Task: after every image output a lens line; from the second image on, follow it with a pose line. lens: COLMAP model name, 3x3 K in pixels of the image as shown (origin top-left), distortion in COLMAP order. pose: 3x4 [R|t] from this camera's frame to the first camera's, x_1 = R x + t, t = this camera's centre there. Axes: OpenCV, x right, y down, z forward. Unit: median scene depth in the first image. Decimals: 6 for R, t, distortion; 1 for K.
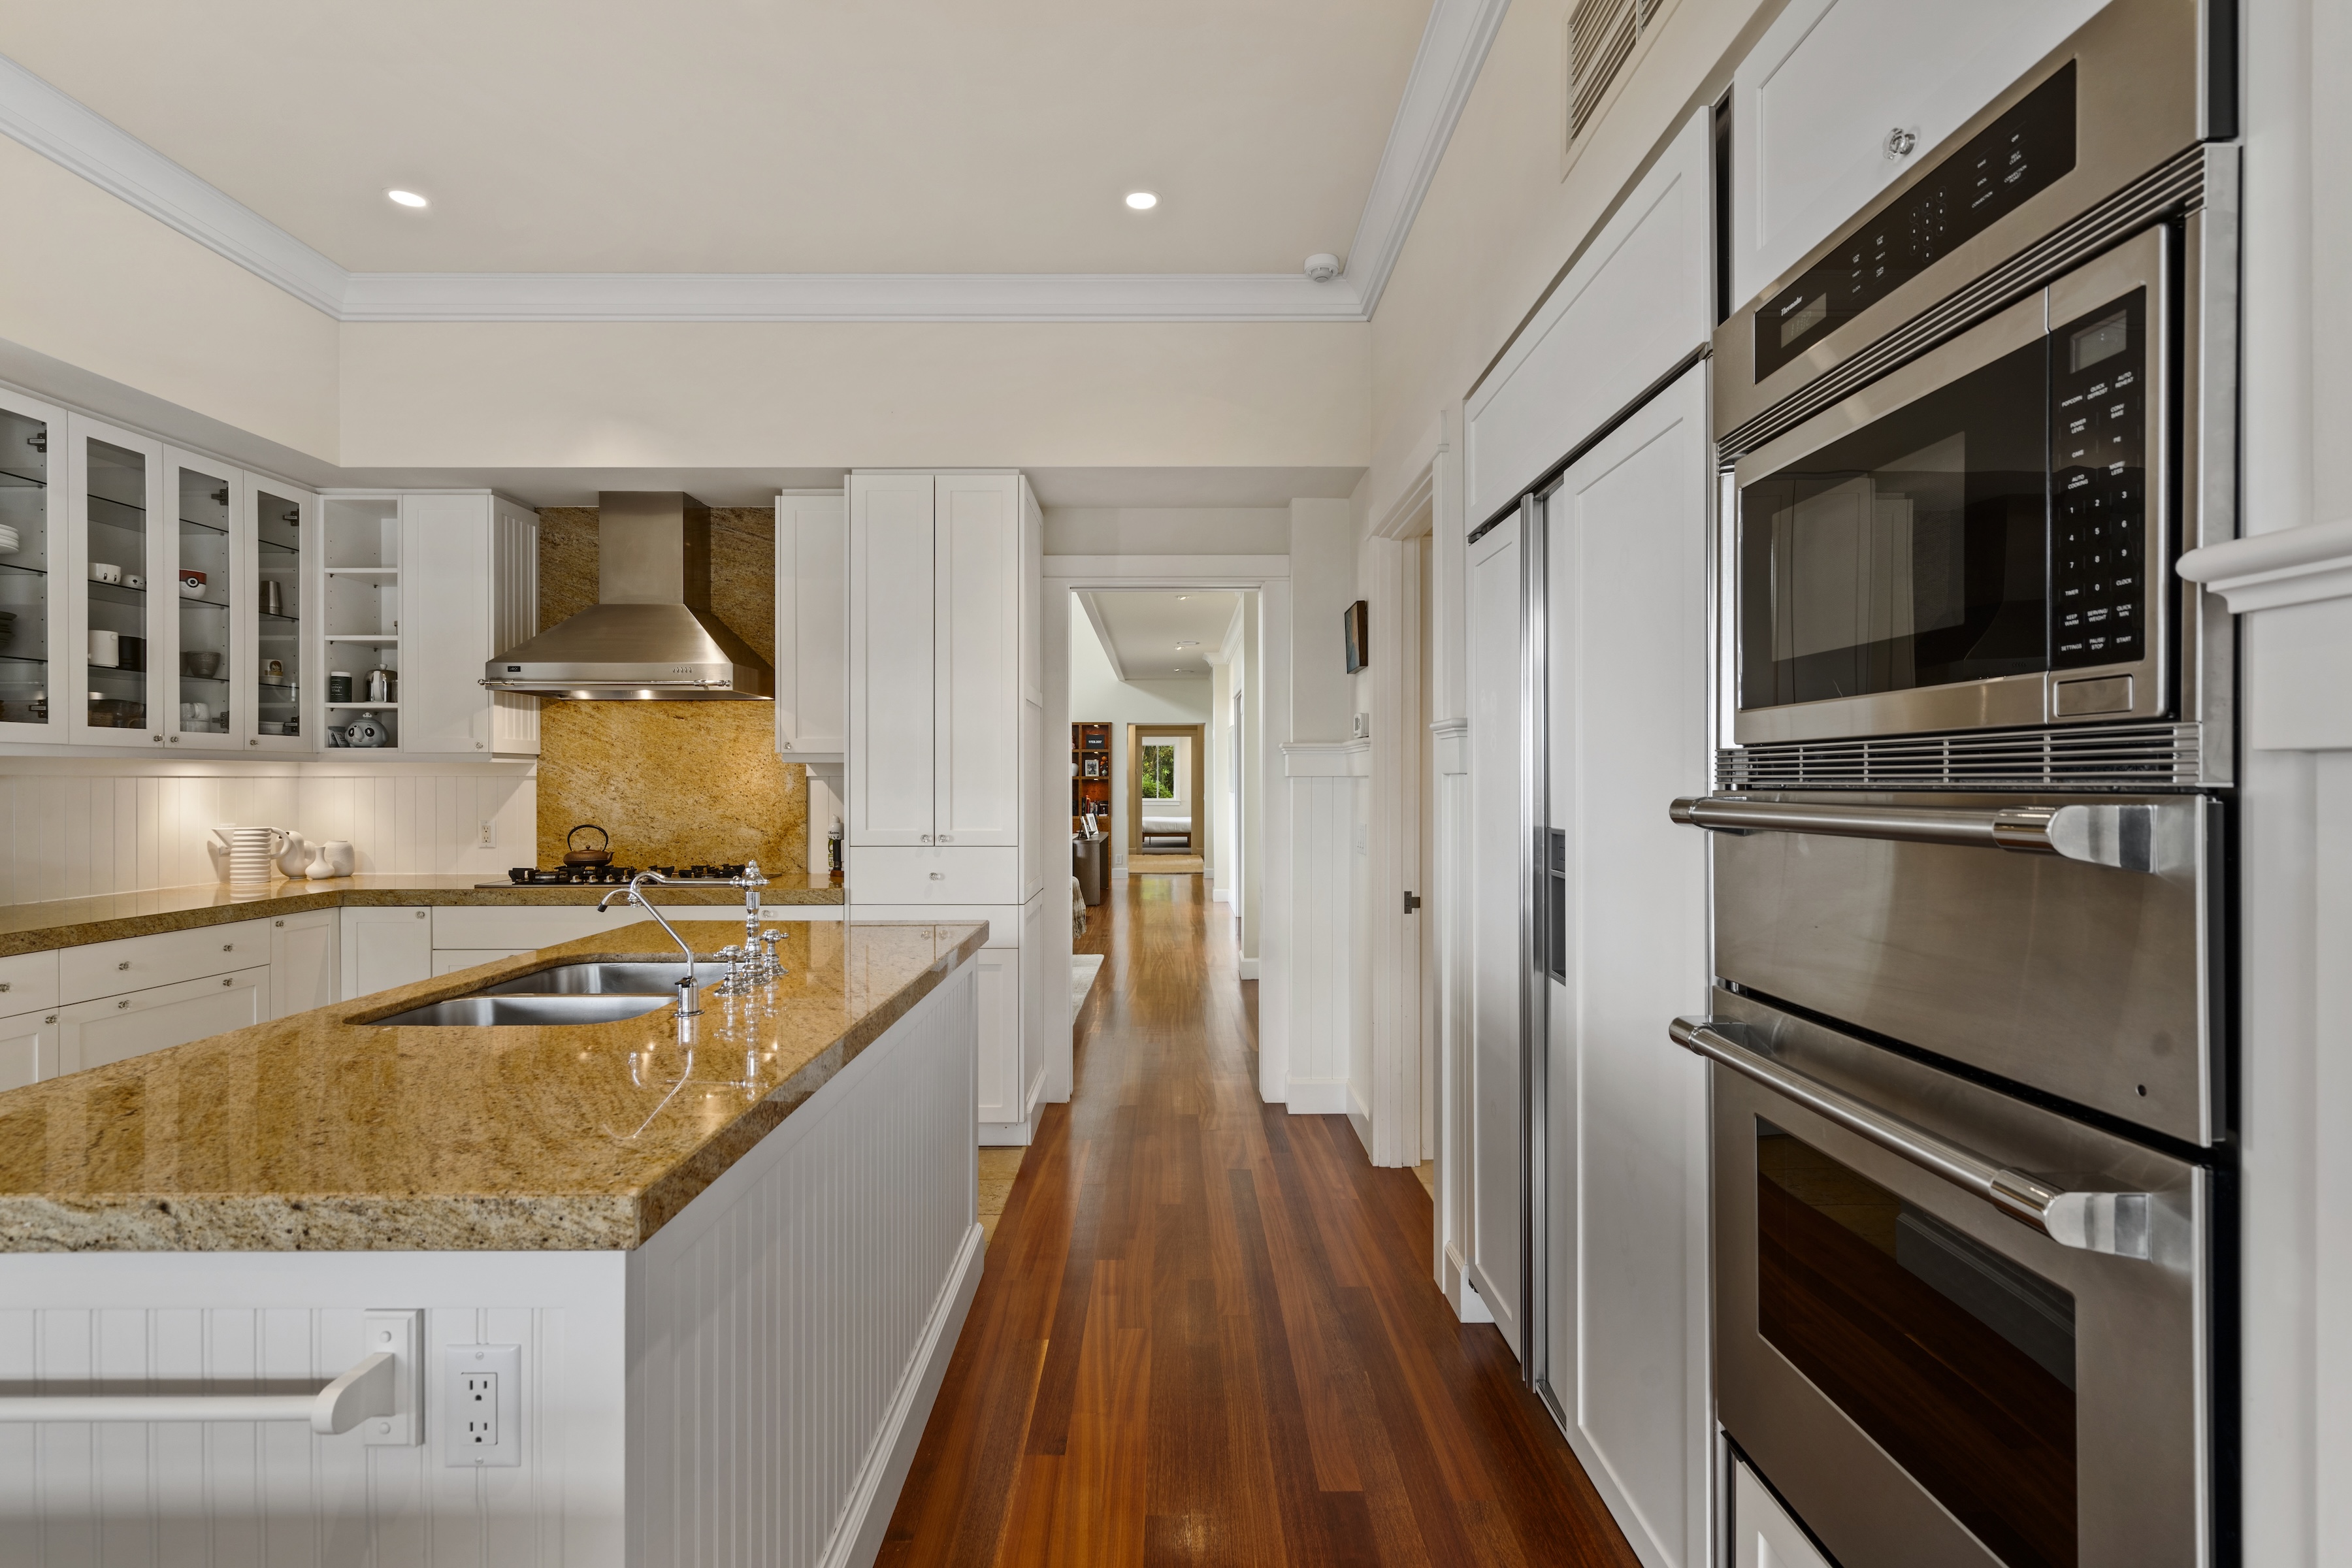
lens RADIAL K [[1139.2, 0, 1165.7], [0, 1139.2, 775.8], [0, 0, 1]] dist [0.003012, 0.000545]
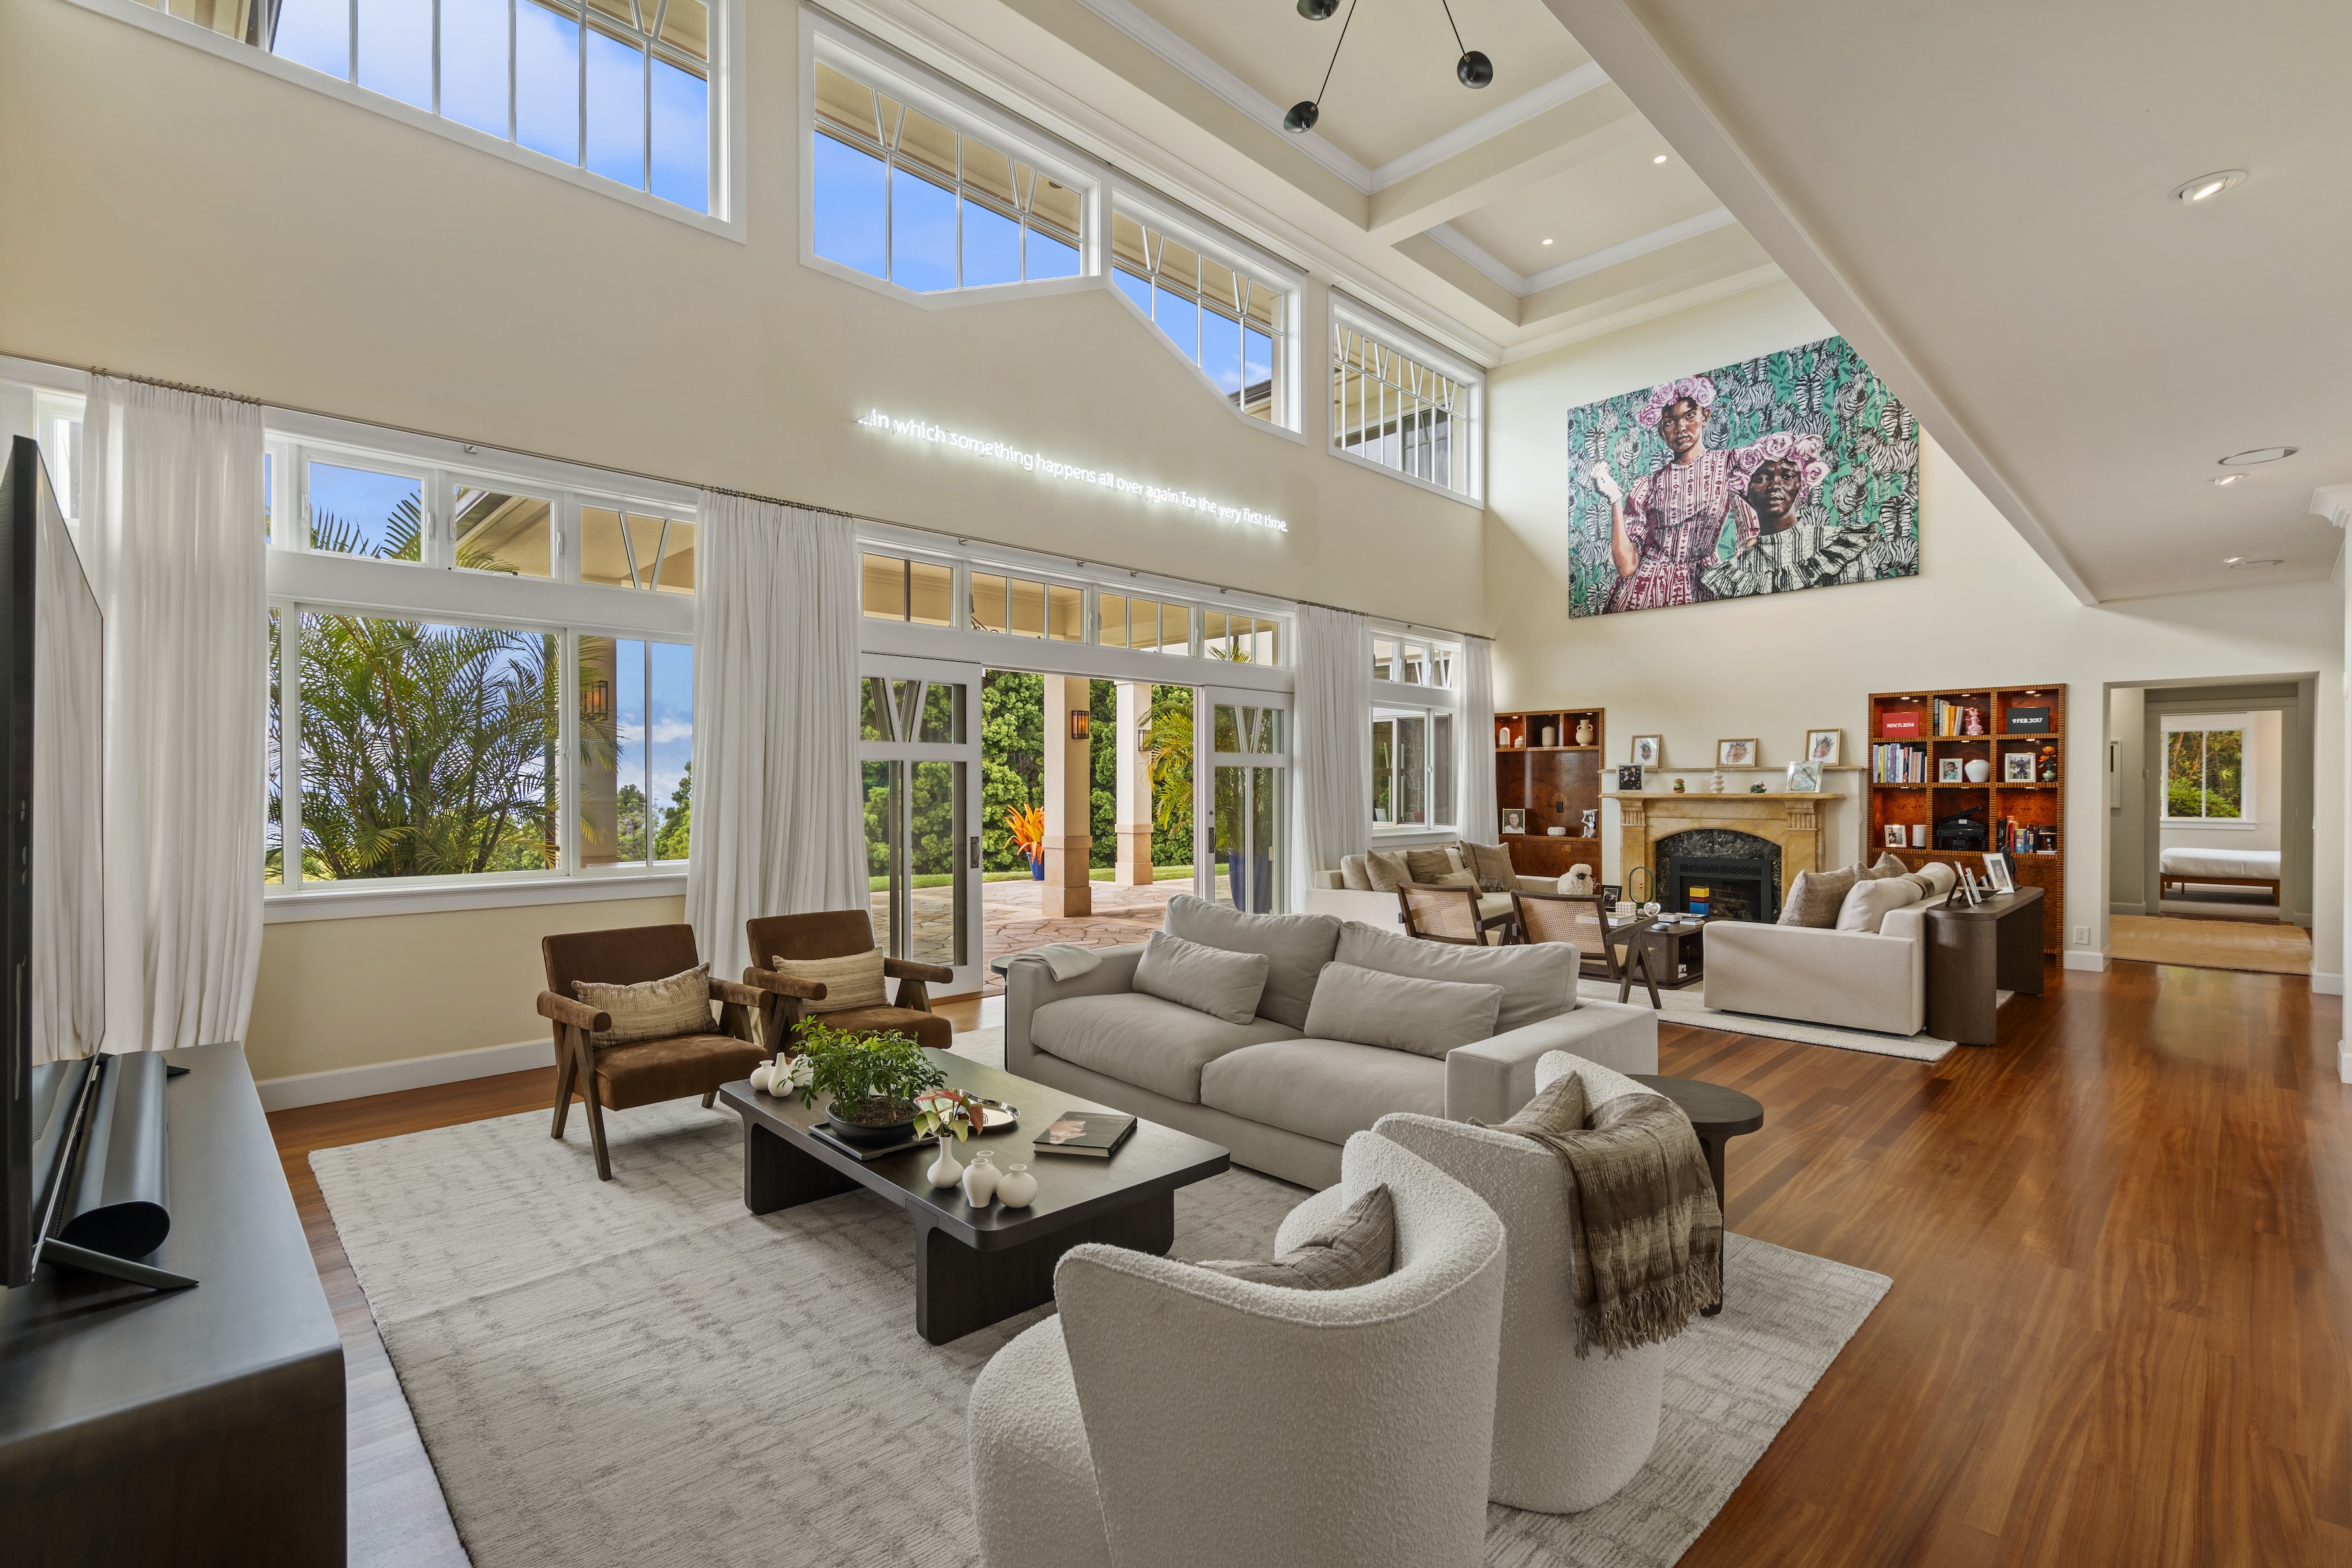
lens RADIAL K [[1063.2, 0, 1161.2], [0, 1063.2, 801.8], [0, 0, 1]] dist [-0.003952, 0.001076]
pose [[0.700546, 0.007976, -0.713562, 0.043016], [0.004426, 0.999870, 0.015522, 0.000276], [0.713593, -0.014032, 0.700420, 1.239722]]
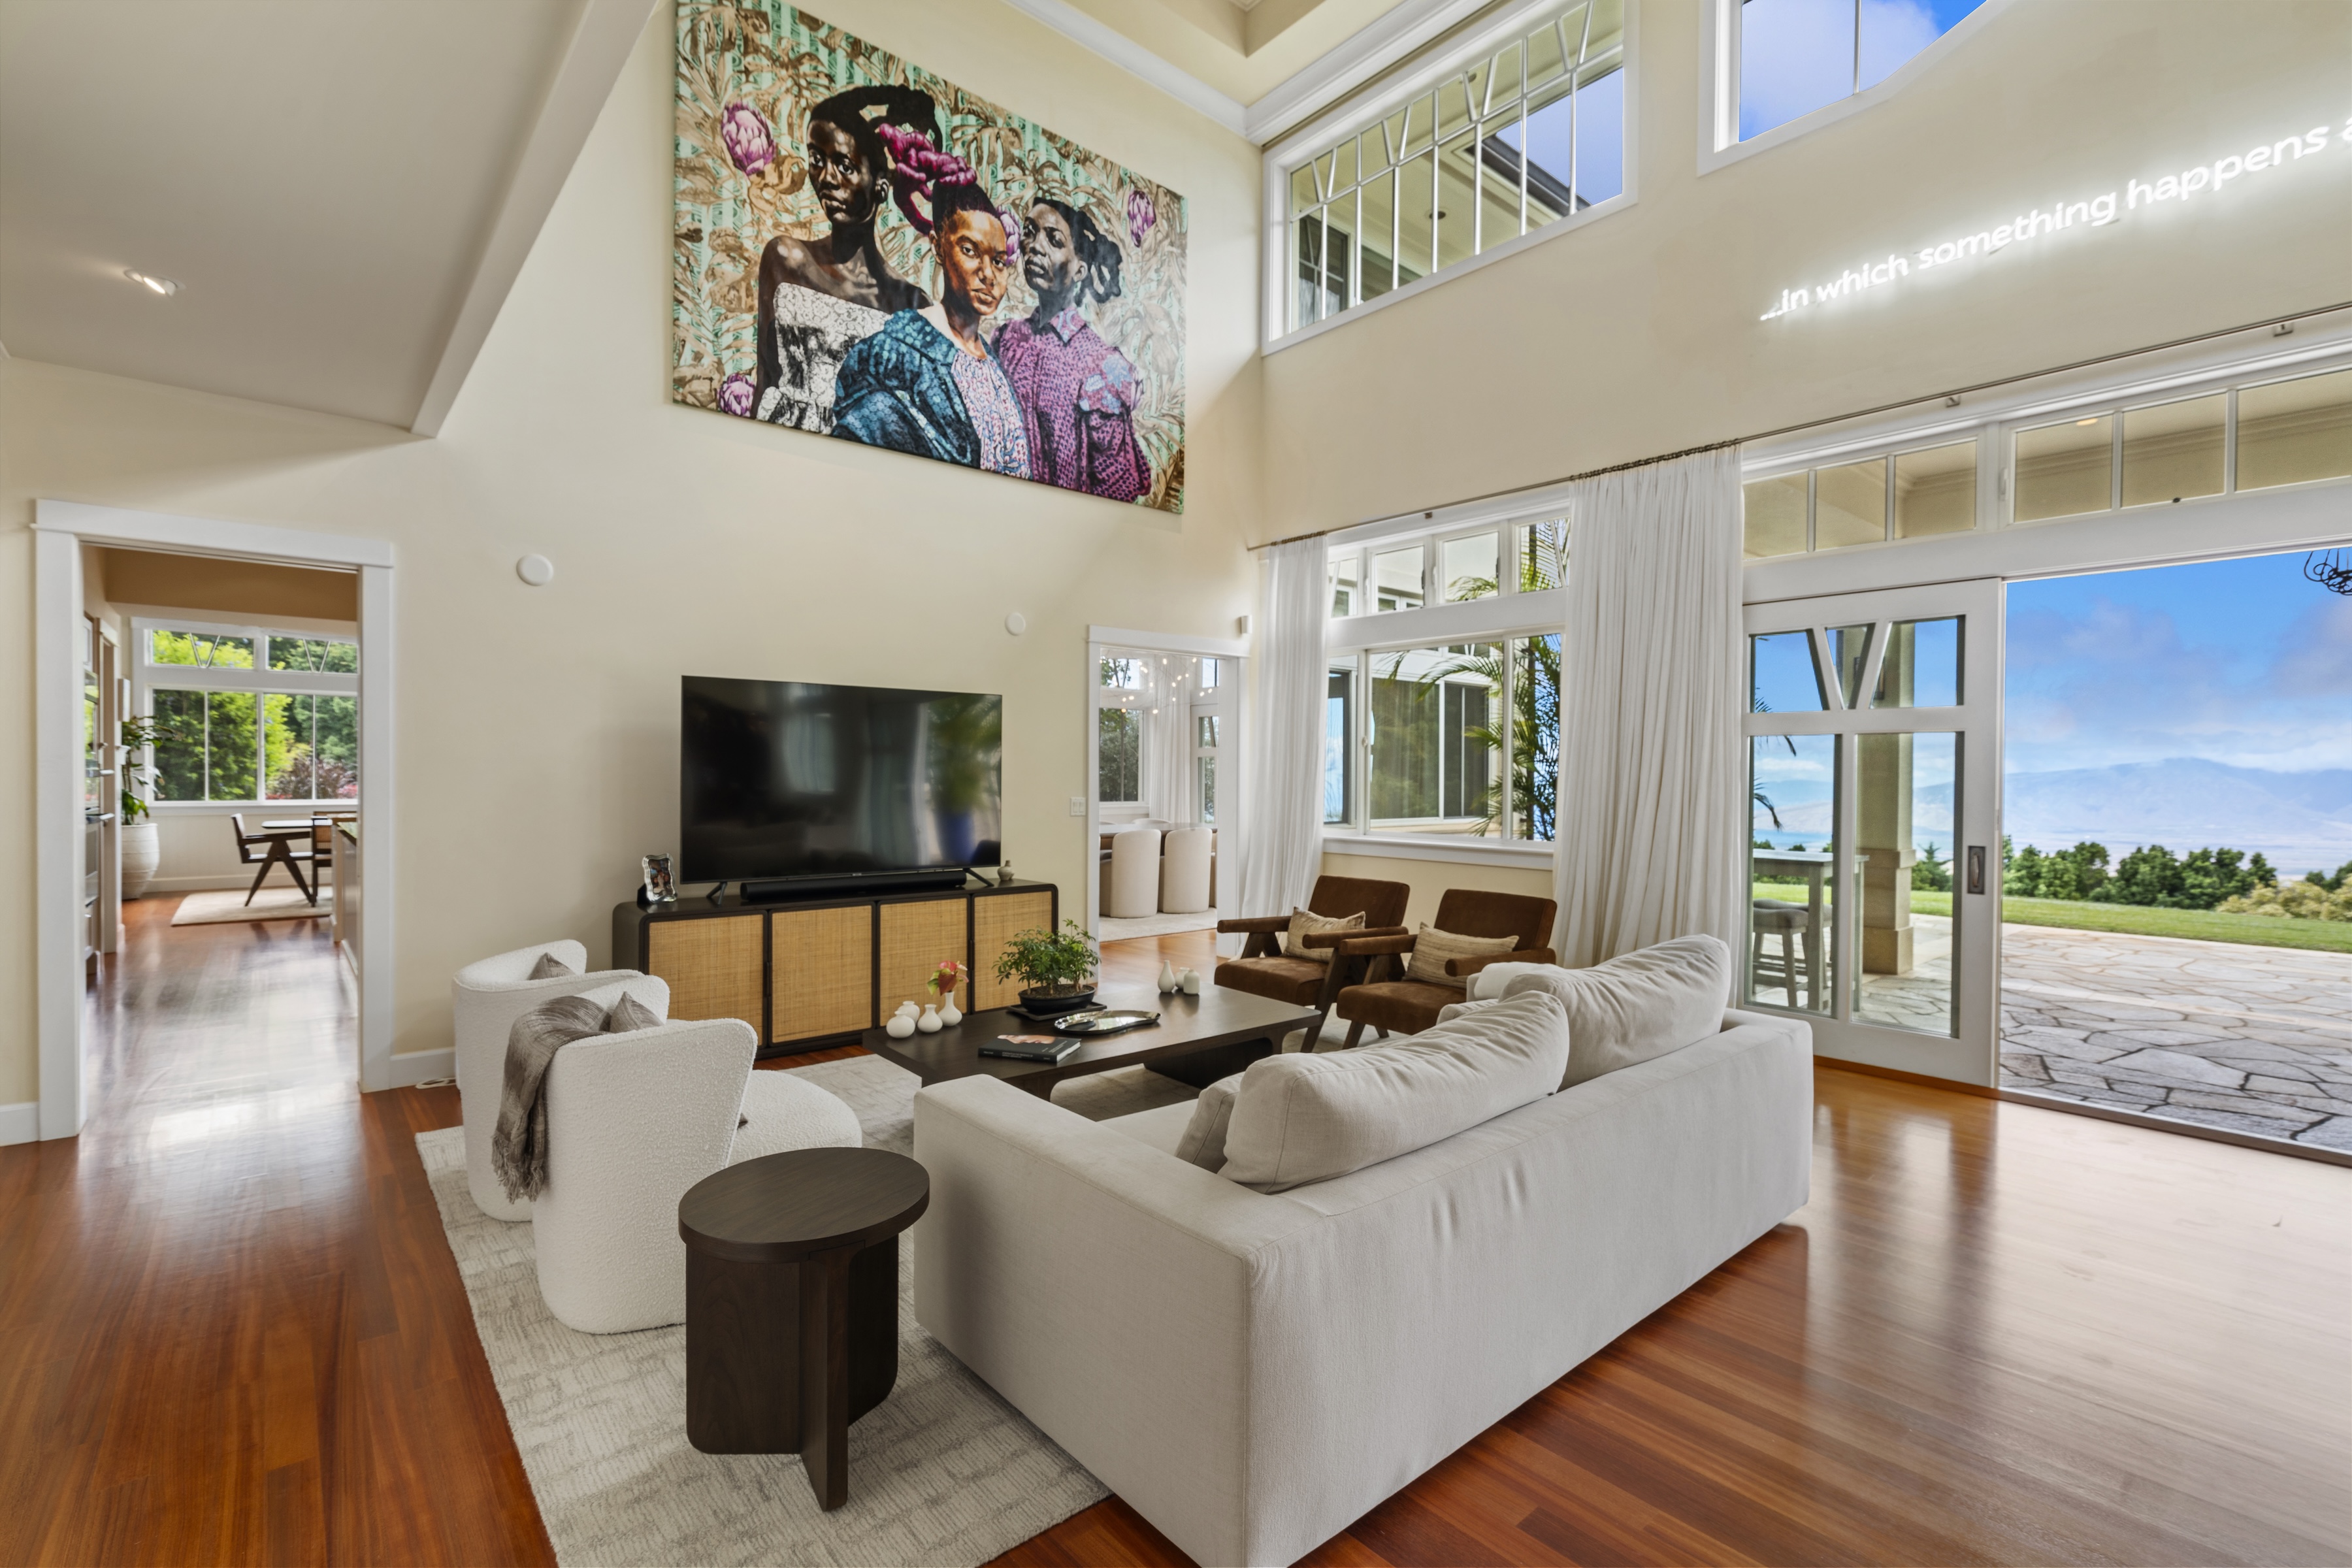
lens RADIAL K [[1063.2, 0, 1190.2], [0, 1063.2, 790.3], [0, 0, 1]] dist [-0.003952, 0.001076]
pose [[-0.751438, -0.006385, -0.659773, -0.026775], [-0.011733, 0.999924, 0.003687, 0.028286], [0.659699, 0.010512, -0.751456, 2.389392]]
